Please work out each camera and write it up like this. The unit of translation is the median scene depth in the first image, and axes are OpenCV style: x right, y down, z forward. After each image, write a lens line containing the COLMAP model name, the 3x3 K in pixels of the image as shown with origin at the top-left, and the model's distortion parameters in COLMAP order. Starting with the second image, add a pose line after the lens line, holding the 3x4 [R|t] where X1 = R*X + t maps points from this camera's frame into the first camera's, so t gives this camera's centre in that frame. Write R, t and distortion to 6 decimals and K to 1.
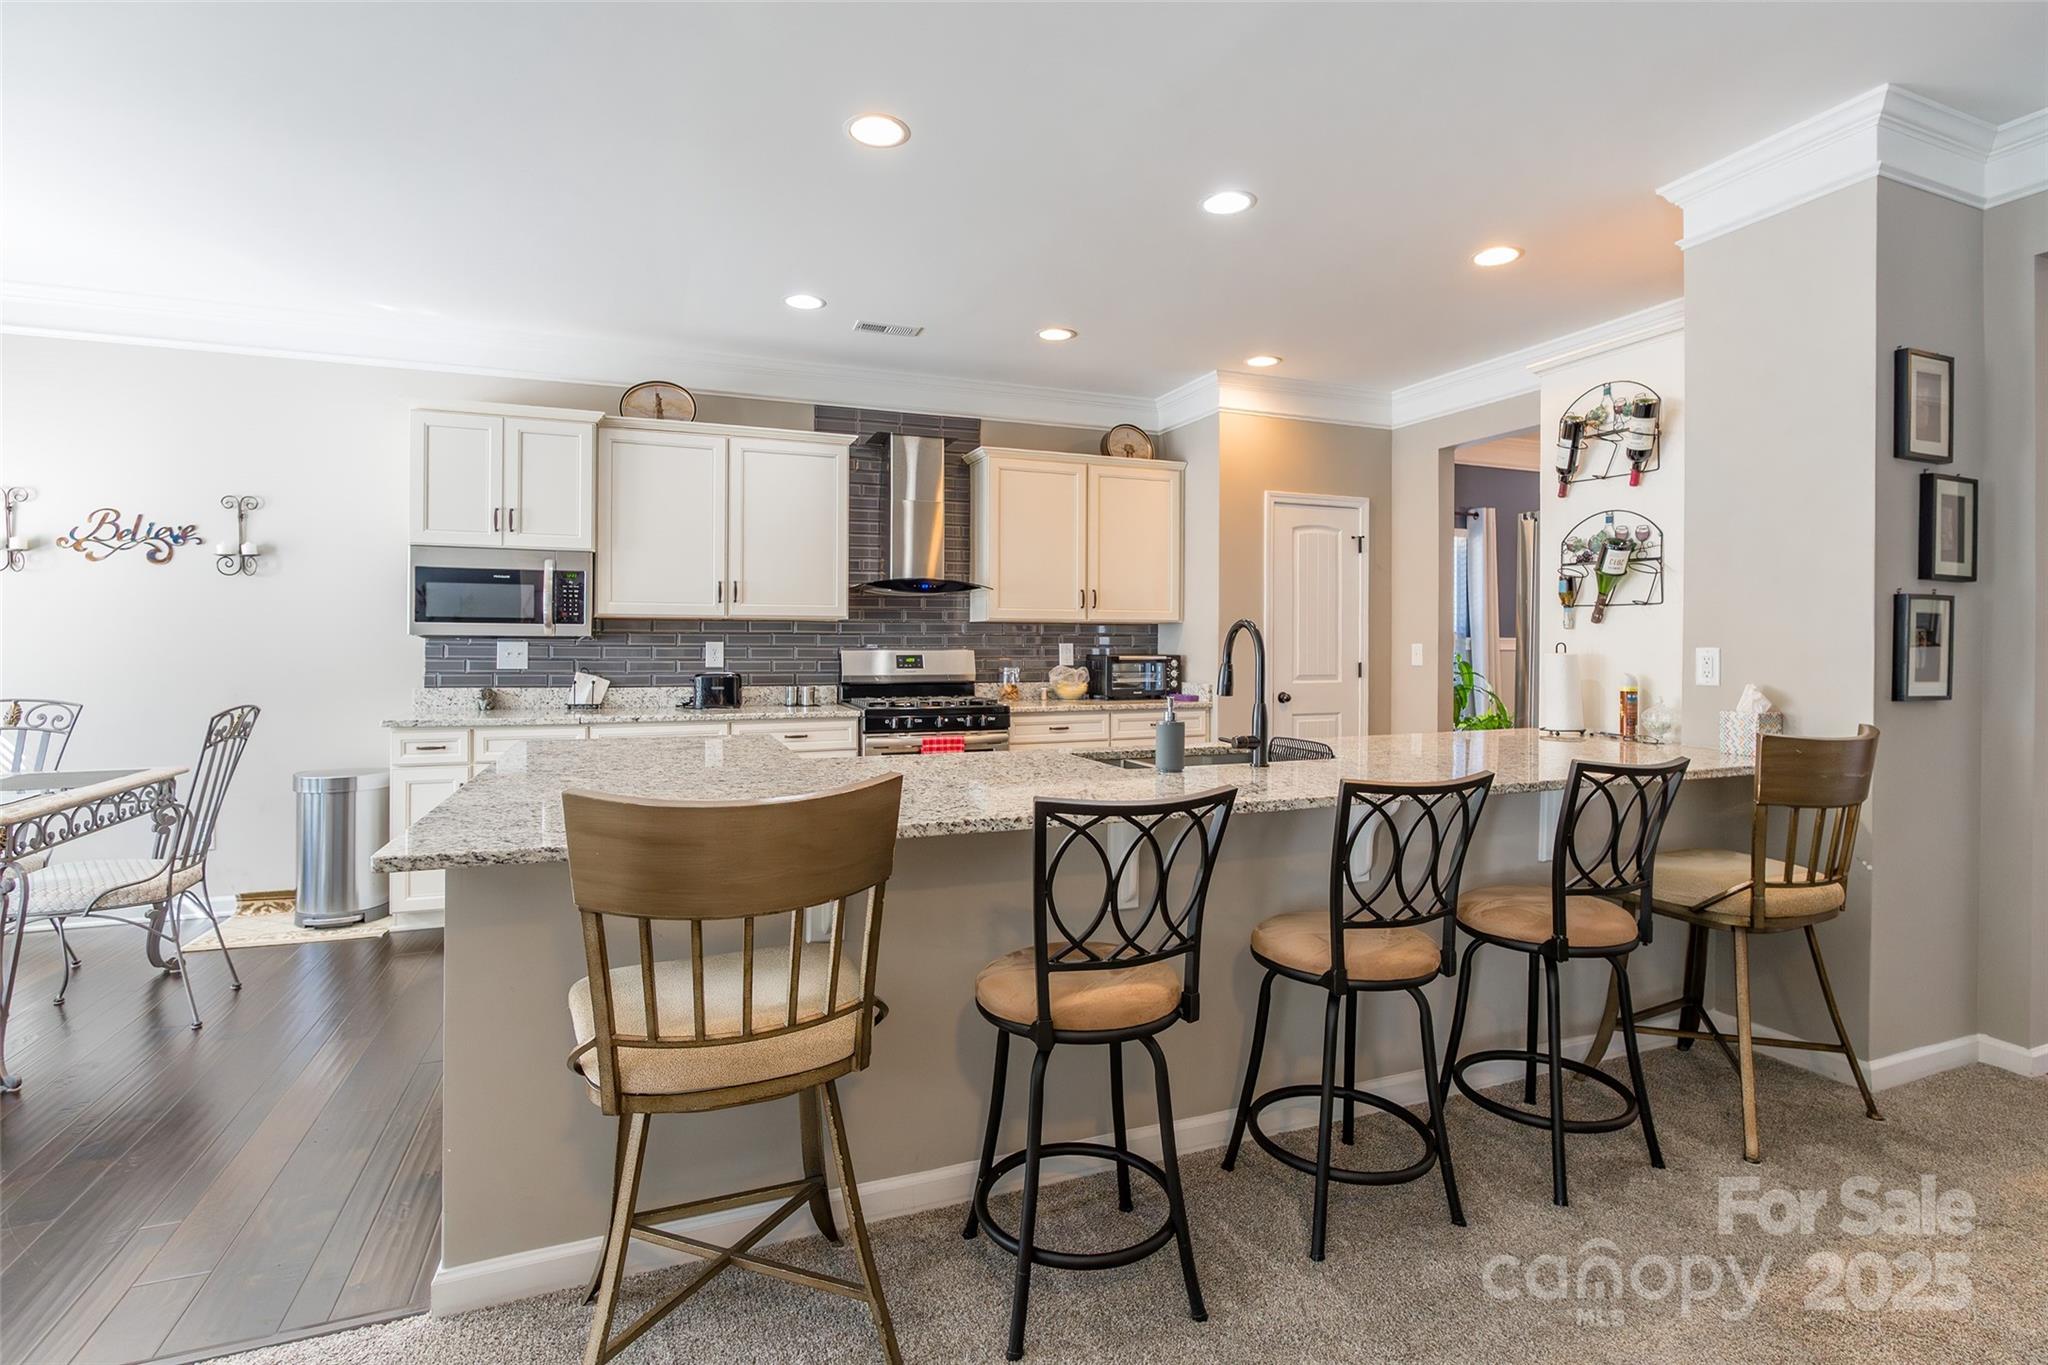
lens RADIAL K [[937.0, 0, 1021.1], [0, 937.0, 651.6], [0, 0, 1]] dist [-0.009819, 0.001546]
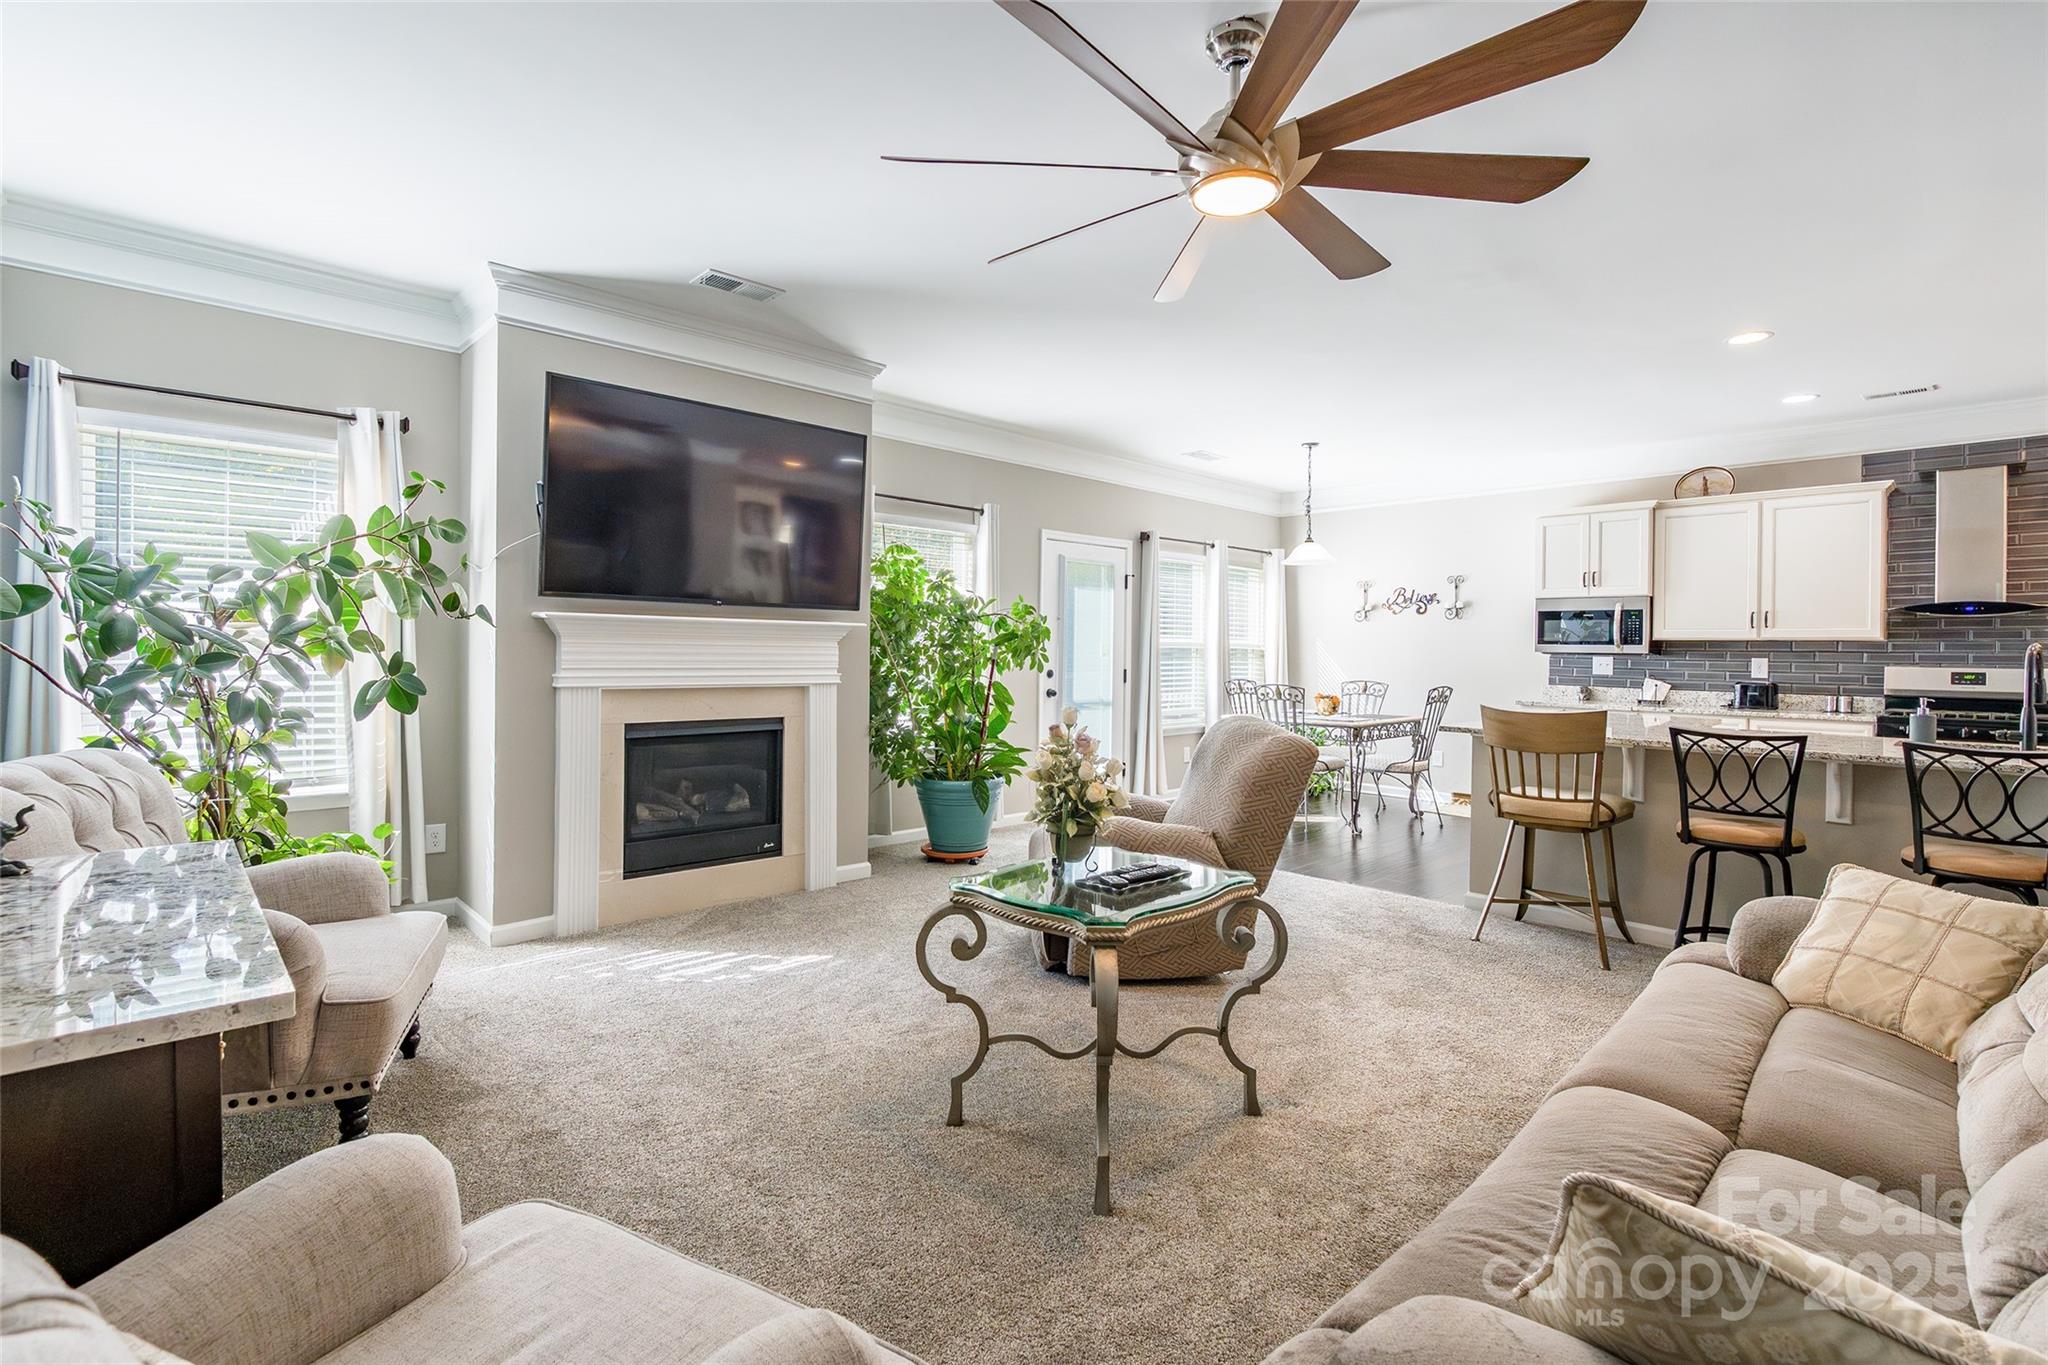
lens RADIAL K [[937.0, 0, 1048.5], [0, 937.0, 642.4], [0, 0, 1]] dist [-0.009819, 0.001546]
pose [[0.395265, -0.005744, -0.918549, 0.517011], [-0.017790, 0.999745, -0.013907, 0.003519], [0.918395, 0.021837, 0.395062, -0.446294]]
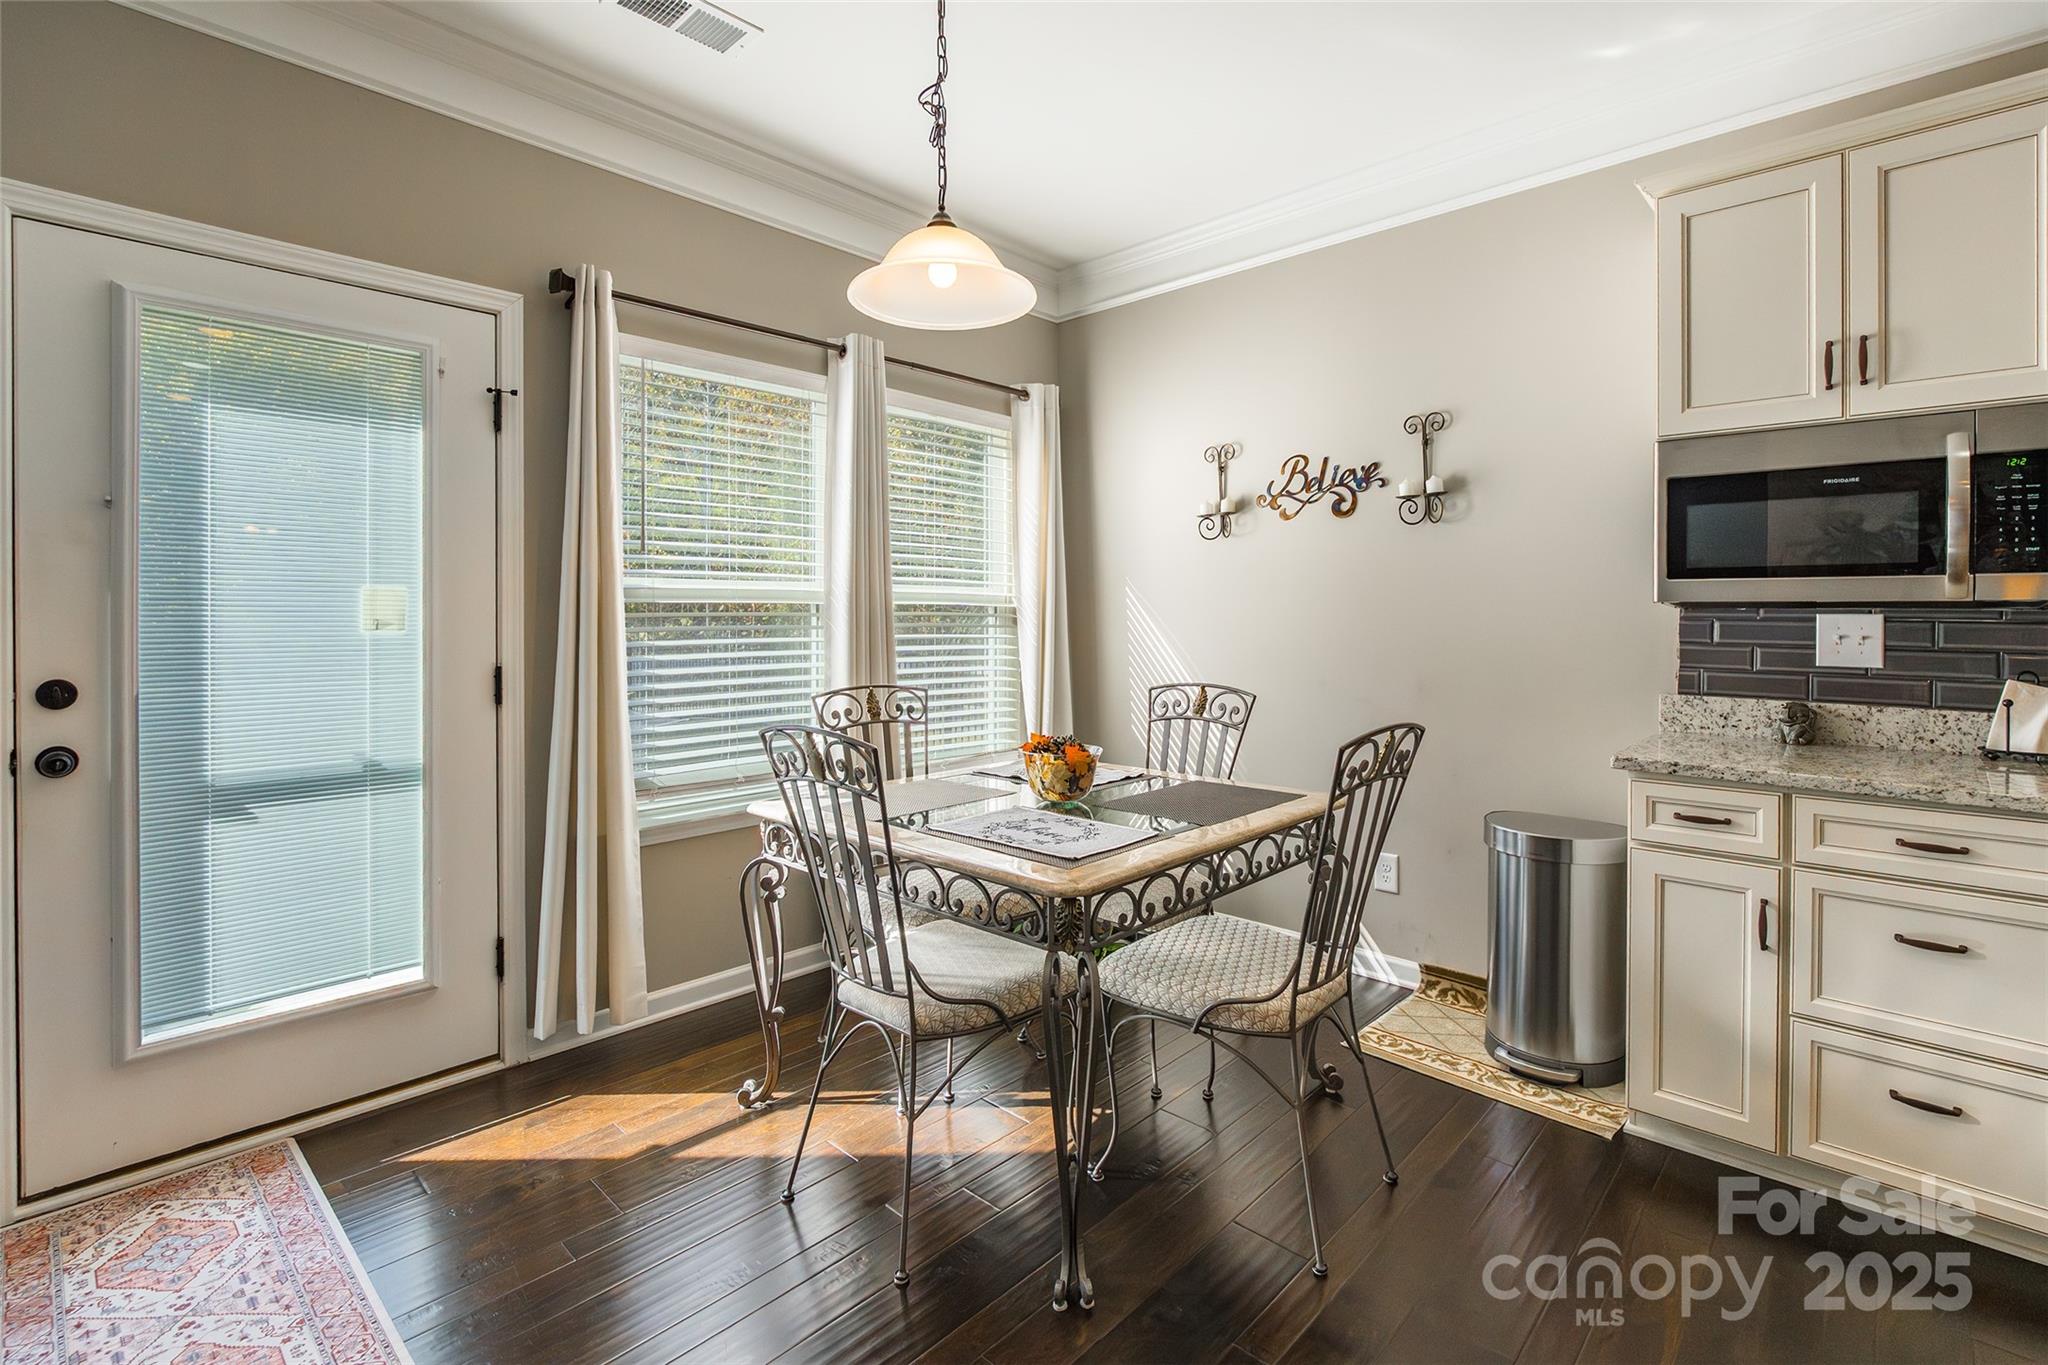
lens RADIAL K [[937.0, 0, 1110.9], [0, 937.0, 604.8], [0, 0, 1]] dist [-0.009819, 0.001546]
pose [[0.474327, -0.011522, -0.880273, -0.300171], [-0.005749, 0.999852, -0.016184, -0.005029], [0.880330, 0.012737, 0.474191, 0.420942]]
